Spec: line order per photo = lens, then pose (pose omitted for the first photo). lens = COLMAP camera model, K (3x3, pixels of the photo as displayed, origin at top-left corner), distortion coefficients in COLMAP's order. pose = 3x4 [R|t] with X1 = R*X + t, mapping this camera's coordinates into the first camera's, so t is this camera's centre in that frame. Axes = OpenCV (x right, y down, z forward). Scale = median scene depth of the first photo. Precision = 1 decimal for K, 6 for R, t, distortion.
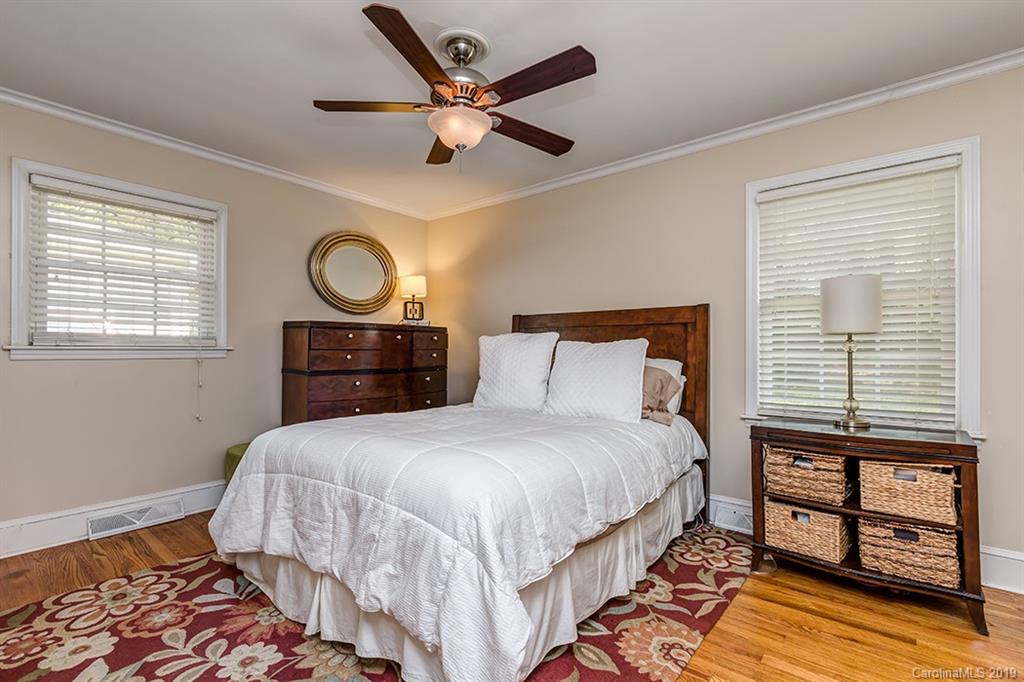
lens RADIAL K [[460.9, 0, 508.9], [0, 460.9, 338.8], [0, 0, 1]] dist [0.000453, -0.000096]
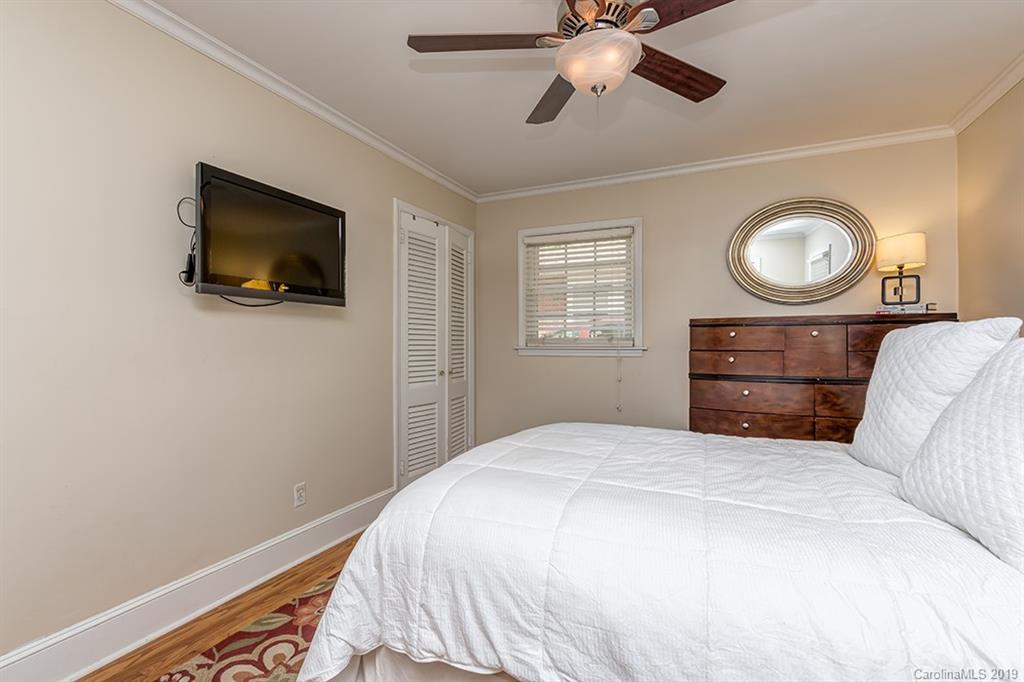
lens RADIAL K [[460.9, 0, 508.9], [0, 460.9, 338.8], [0, 0, 1]] dist [0.000453, -0.000096]
pose [[0.237673, -0.016642, -0.971203, 0.333005], [0.017706, 0.999761, -0.012798, 0.005256], [0.971184, -0.014154, 0.237911, 0.394343]]
